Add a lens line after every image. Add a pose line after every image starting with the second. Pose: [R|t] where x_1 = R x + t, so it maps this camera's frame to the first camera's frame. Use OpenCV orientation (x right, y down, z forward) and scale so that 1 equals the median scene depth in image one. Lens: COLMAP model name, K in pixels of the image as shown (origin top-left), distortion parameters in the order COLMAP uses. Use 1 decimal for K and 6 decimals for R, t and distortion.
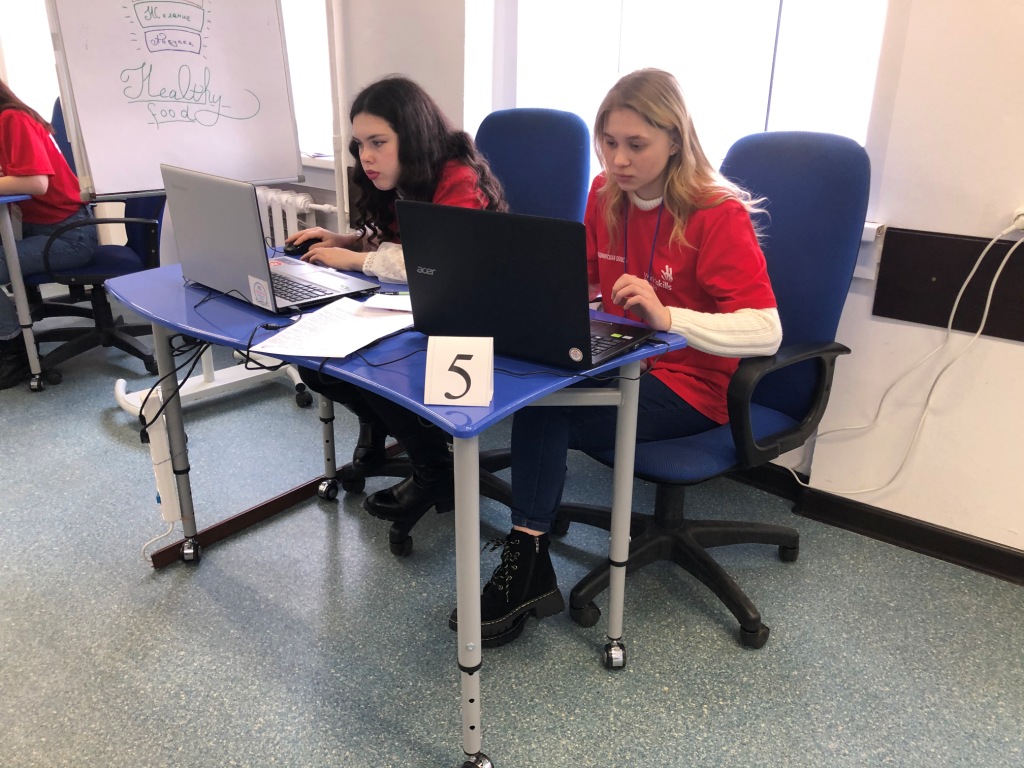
lens RADIAL K [[828.6, 0, 512.3], [0, 828.6, 386.5], [0, 0, 1]] dist [-0.004637, -0.013566]
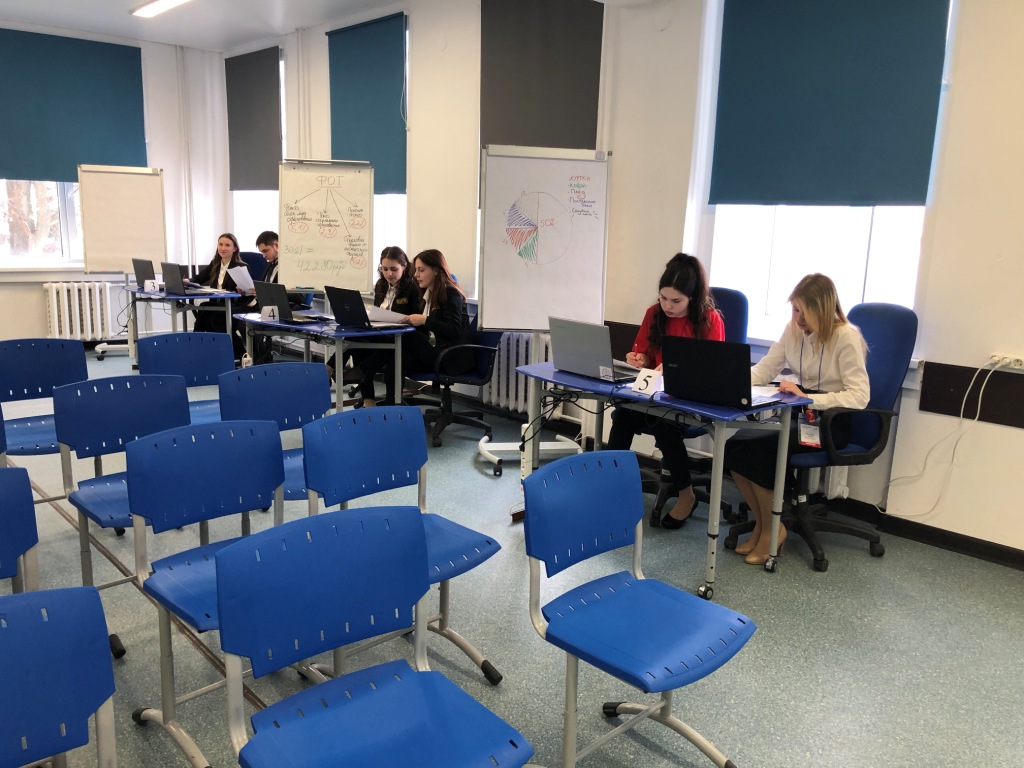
lens RADIAL K [[828.6, 0, 511.1], [0, 828.6, 382.1], [0, 0, 1]] dist [-0.004637, -0.013566]
pose [[0.989092, 0.040340, -0.141668, -0.186614], [-0.062718, 0.985566, -0.157243, 0.195254], [0.133280, 0.164413, 0.977346, -0.886708]]
